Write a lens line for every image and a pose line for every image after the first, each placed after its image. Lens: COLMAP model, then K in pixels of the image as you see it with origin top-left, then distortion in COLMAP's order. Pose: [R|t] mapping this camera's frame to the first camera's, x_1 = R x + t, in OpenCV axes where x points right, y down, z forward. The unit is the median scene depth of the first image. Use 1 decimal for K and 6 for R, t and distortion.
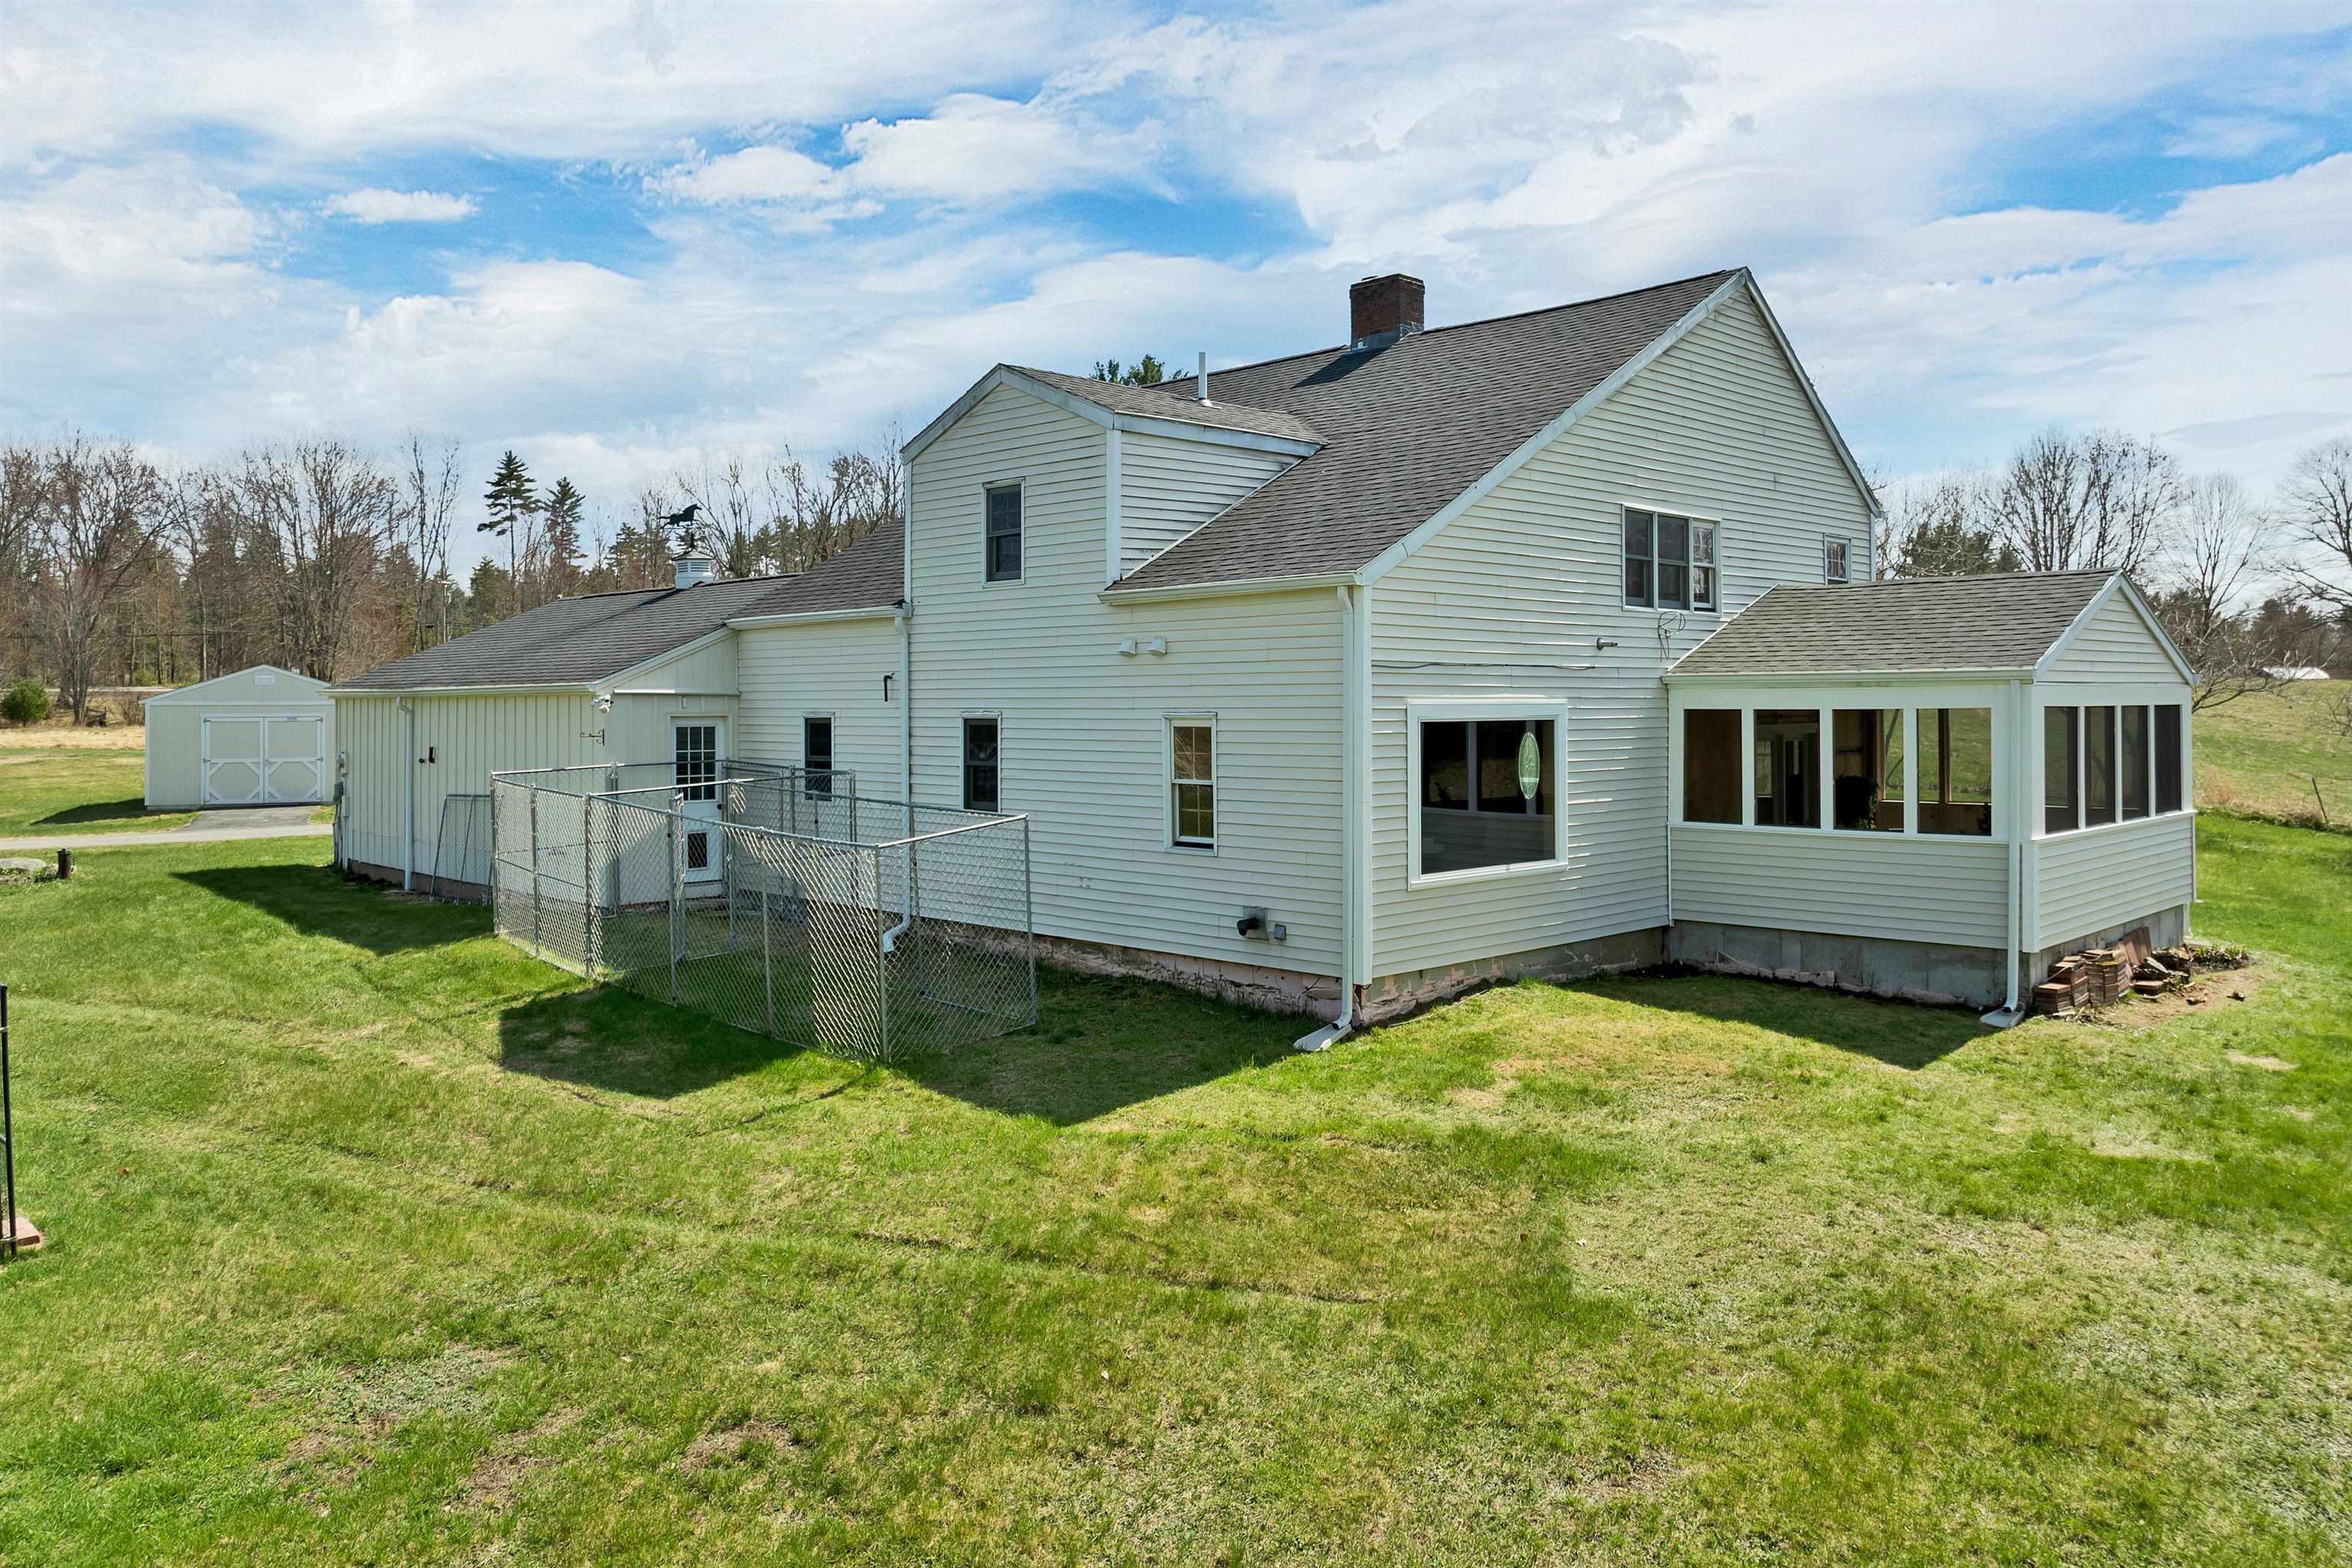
lens RADIAL K [[1702.3, 0, 1175.3], [0, 1702.3, 773.4], [0, 0, 1]] dist [0.000419, -0.000777]
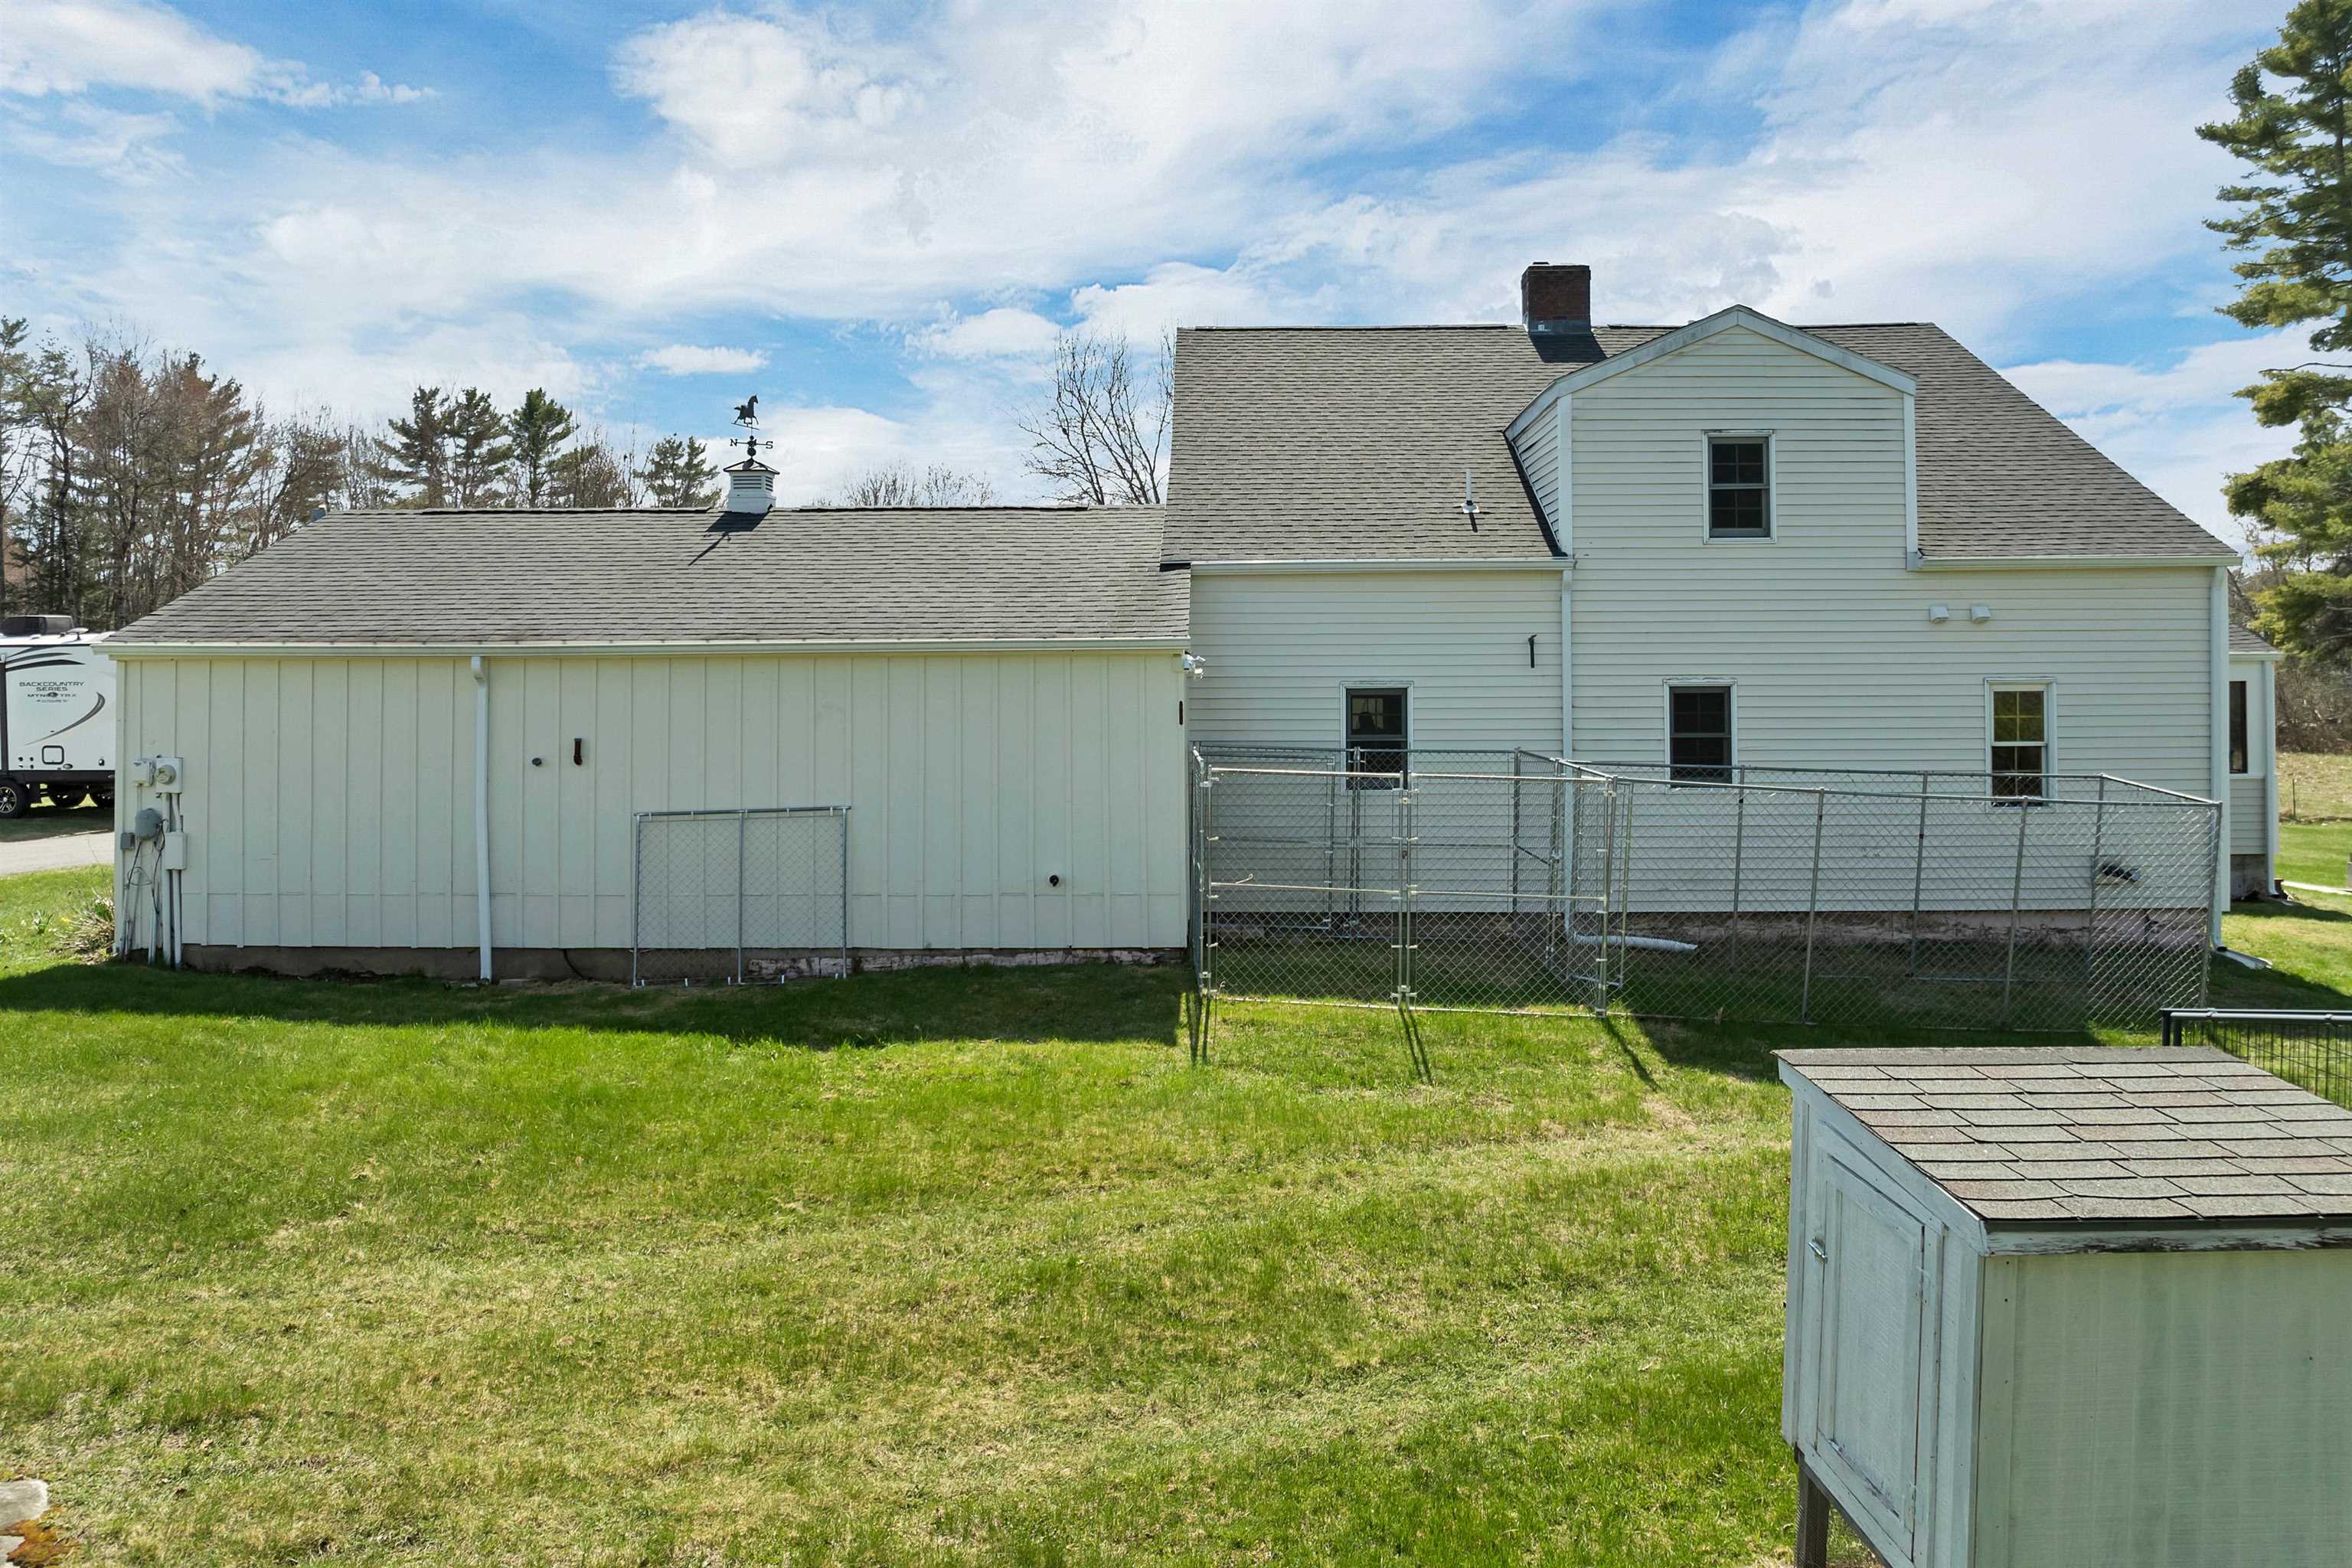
lens RADIAL K [[1702.3, 0, 1174.4], [0, 1702.3, 780.9], [0, 0, 1]] dist [0.000419, -0.000777]
pose [[0.699850, -0.031442, 0.713597, -0.982373], [0.030419, 0.999436, 0.014204, -0.002976], [-0.713642, 0.011766, 0.700412, 0.564775]]
